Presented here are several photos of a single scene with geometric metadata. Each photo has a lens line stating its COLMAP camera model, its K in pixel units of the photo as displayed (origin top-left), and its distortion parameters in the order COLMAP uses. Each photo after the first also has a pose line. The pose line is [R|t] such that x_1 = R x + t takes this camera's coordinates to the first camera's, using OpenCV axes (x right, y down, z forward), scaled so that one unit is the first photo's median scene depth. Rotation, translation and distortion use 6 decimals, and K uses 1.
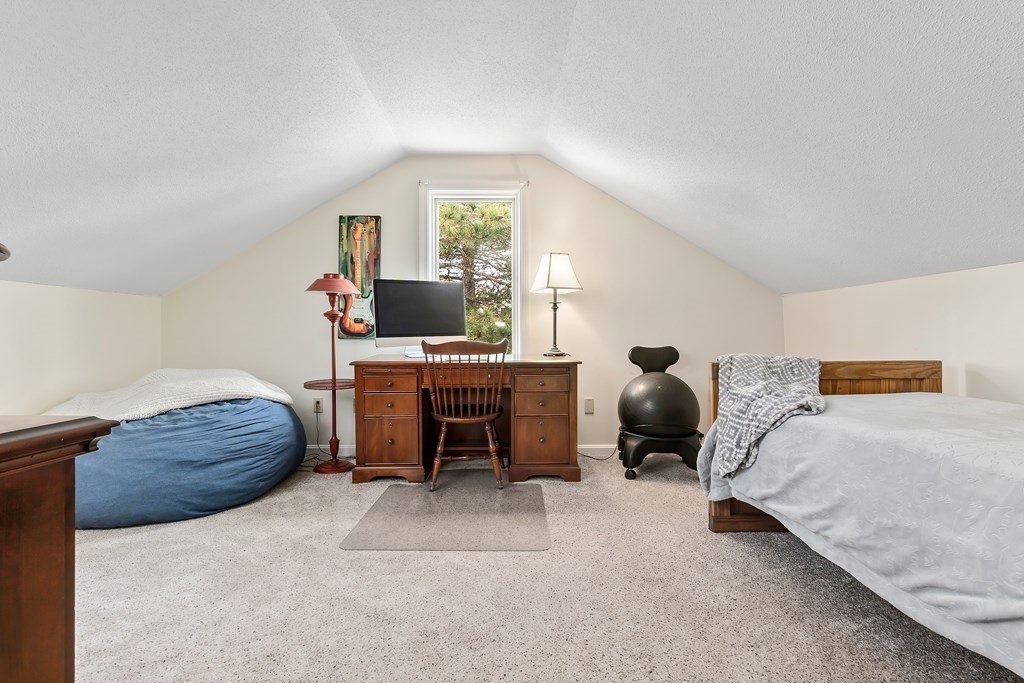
lens RADIAL K [[499.0, 0, 512.0], [0, 499.0, 341.5], [0, 0, 1]] dist [0.000612, 0.000034]
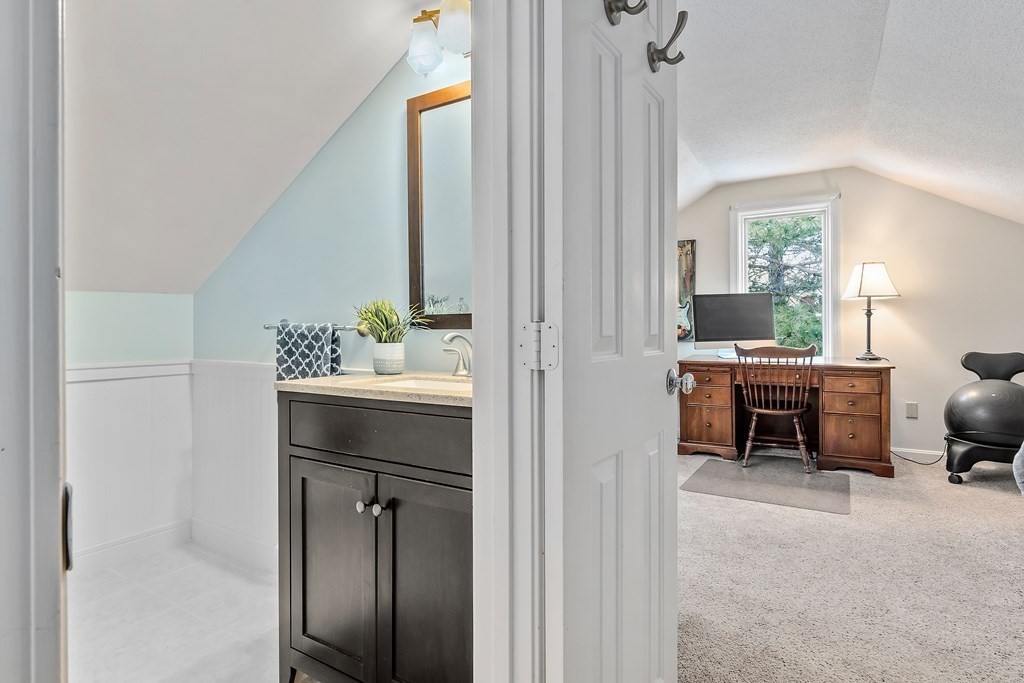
lens RADIAL K [[526.5, 0, 512.6], [0, 526.5, 334.1], [0, 0, 1]] dist [-0.000450, -0.000286]
pose [[0.851797, -0.000665, -0.523872, 0.031658], [0.000101, 0.999999, -0.001105, -0.027550], [0.523873, 0.000889, 0.851796, -0.386178]]
